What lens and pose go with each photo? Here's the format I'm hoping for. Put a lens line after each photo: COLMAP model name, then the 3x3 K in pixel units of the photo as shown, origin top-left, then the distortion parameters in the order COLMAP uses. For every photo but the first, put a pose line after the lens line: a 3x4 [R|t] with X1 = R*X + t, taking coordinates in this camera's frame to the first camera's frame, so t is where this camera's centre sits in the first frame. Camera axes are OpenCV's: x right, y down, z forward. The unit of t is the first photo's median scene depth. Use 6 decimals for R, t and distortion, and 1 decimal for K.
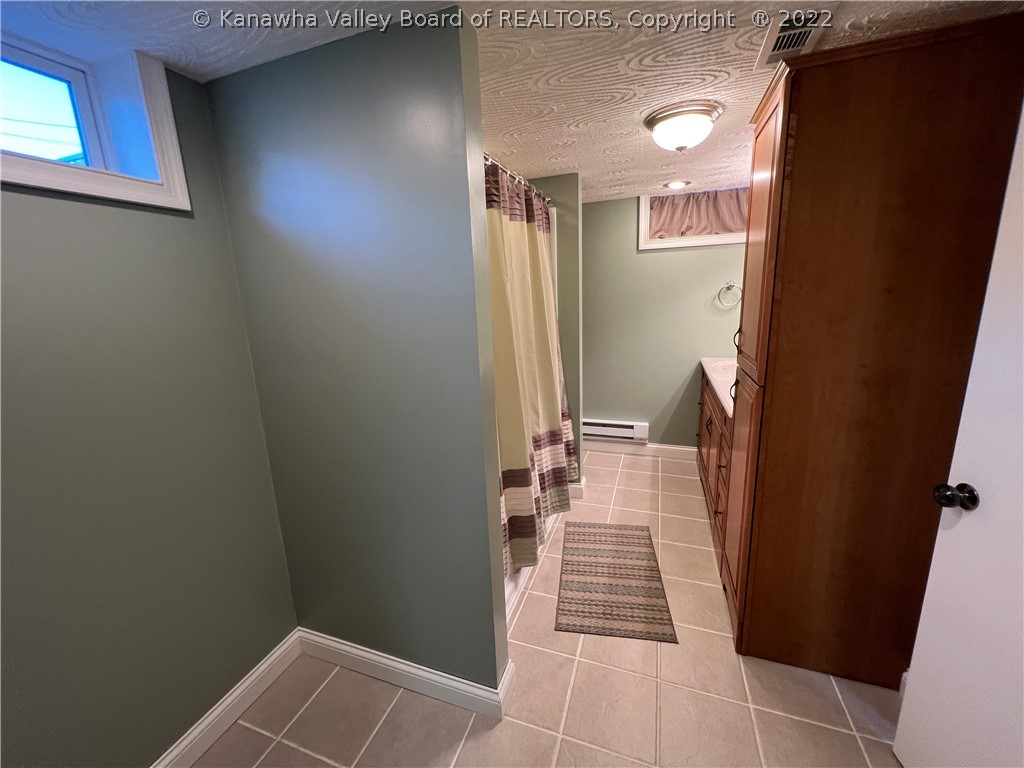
lens RADIAL K [[410.7, 0, 512.3], [0, 410.7, 381.0], [0, 0, 1]] dist [0.001827, -0.000214]
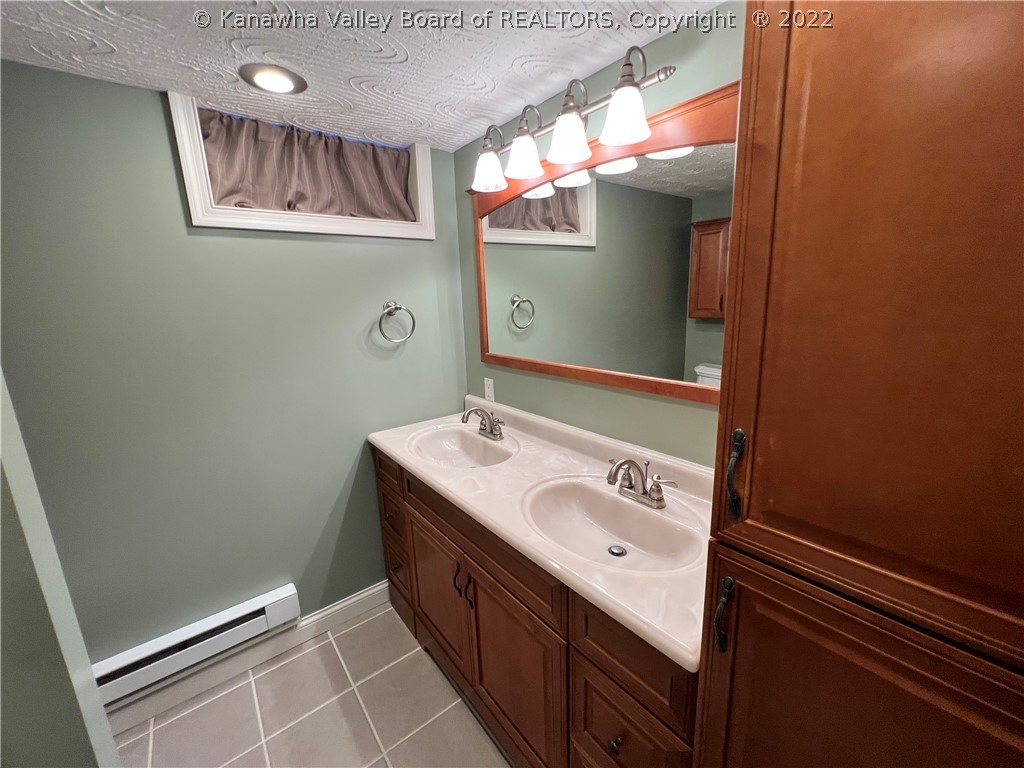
lens RADIAL K [[410.7, 0, 512.3], [0, 410.7, 381.0], [0, 0, 1]] dist [0.001827, -0.000214]
pose [[0.527062, -0.152341, 0.836061, 0.103273], [0.195369, 0.979172, 0.055255, -0.122070], [-0.827065, 0.134218, 0.545847, 0.525214]]
